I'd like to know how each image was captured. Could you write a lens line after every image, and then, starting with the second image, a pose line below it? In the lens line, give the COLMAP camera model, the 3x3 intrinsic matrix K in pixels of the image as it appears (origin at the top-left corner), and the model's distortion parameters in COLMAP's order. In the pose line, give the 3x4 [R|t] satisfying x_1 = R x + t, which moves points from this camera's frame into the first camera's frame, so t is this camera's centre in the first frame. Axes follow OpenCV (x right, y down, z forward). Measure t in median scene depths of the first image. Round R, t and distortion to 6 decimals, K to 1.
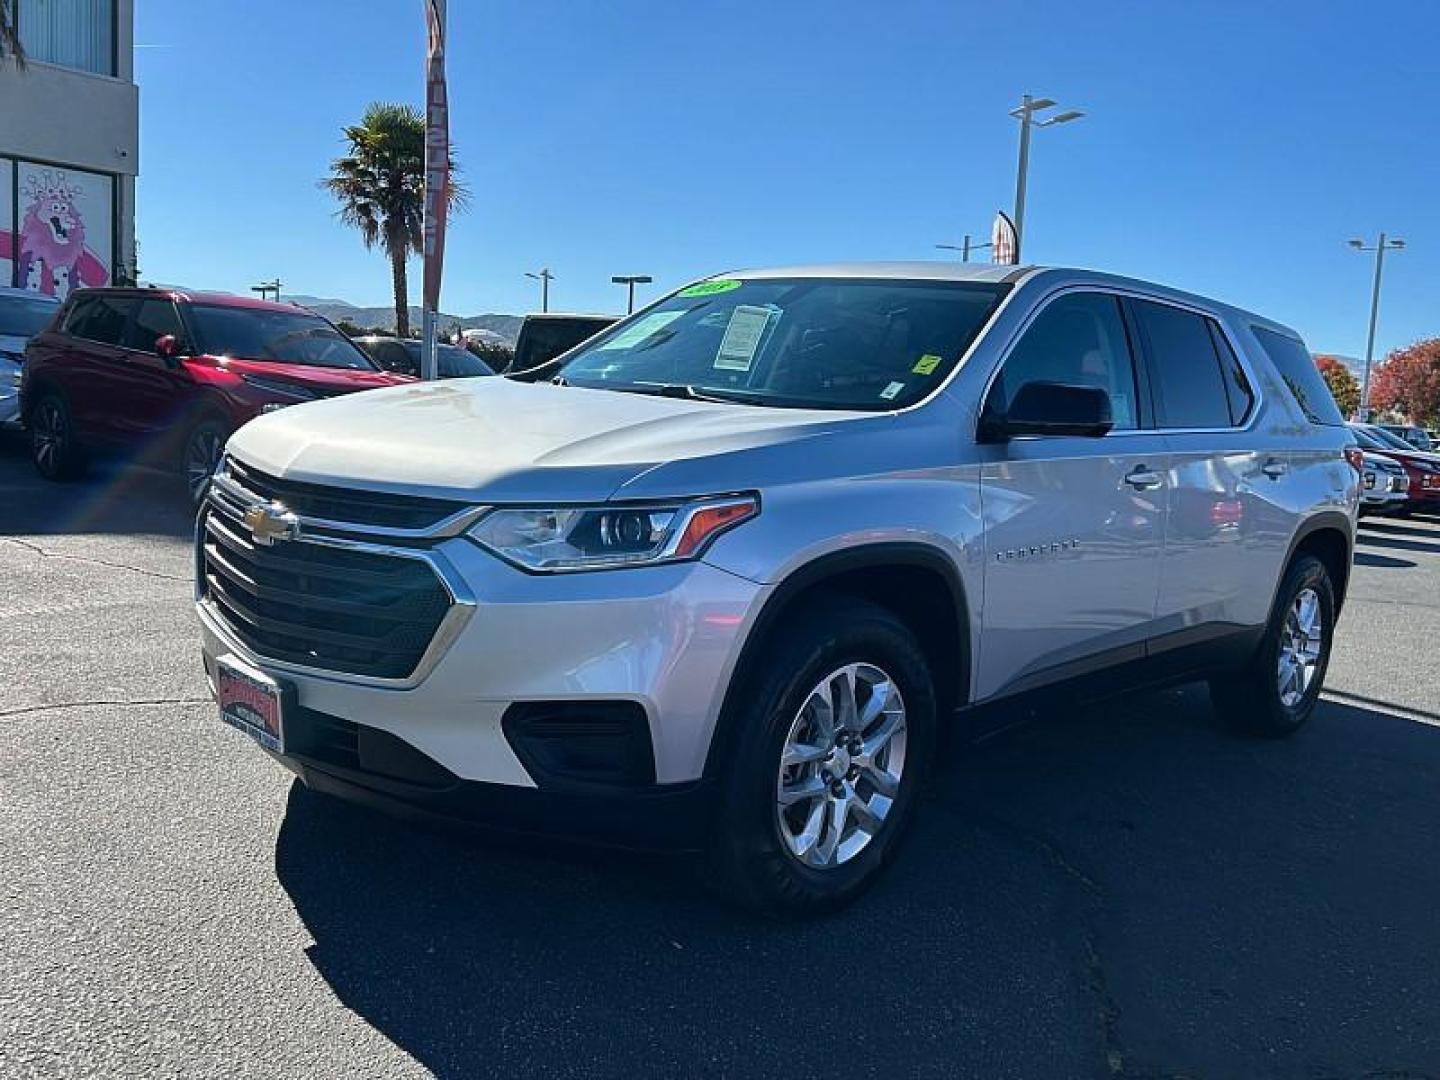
lens RADIAL K [[1240.2, 0, 712.2], [0, 1240.2, 536.4], [0, 0, 1]] dist [0.028082, -0.005248]
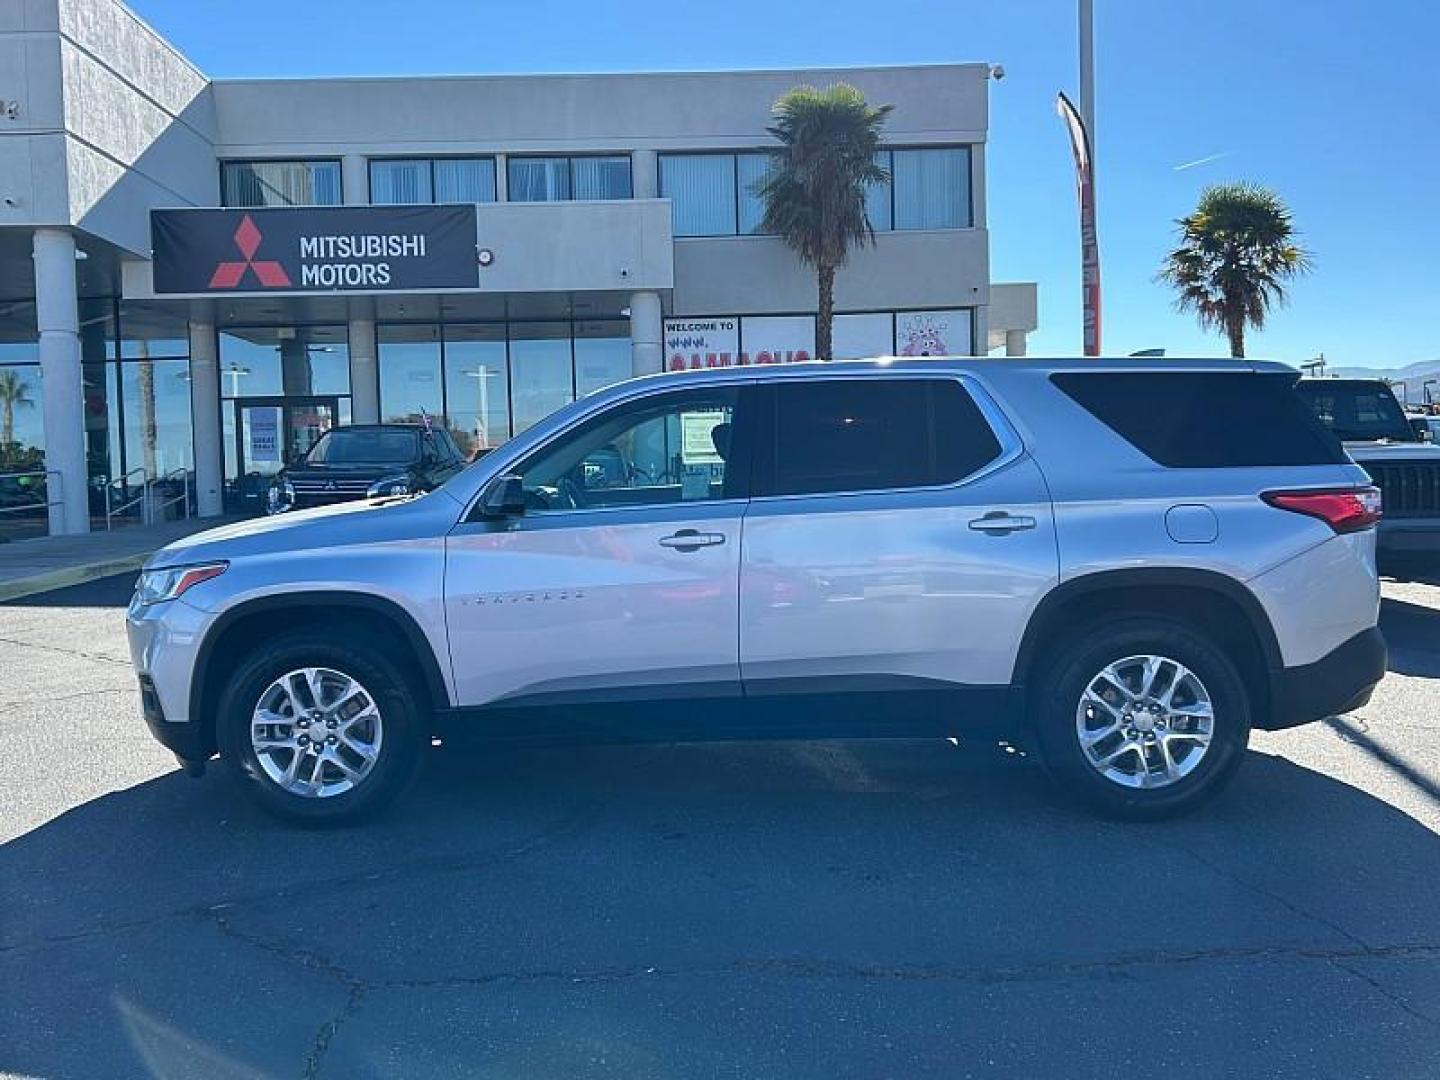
lens RADIAL K [[1240.2, 0, 712.2], [0, 1240.2, 536.4], [0, 0, 1]] dist [0.028082, -0.005248]
pose [[0.671576, -0.042677, -0.739705, 0.955035], [-0.007552, 0.997894, -0.064429, 0.019467], [0.740897, 0.048855, 0.669840, 0.175790]]
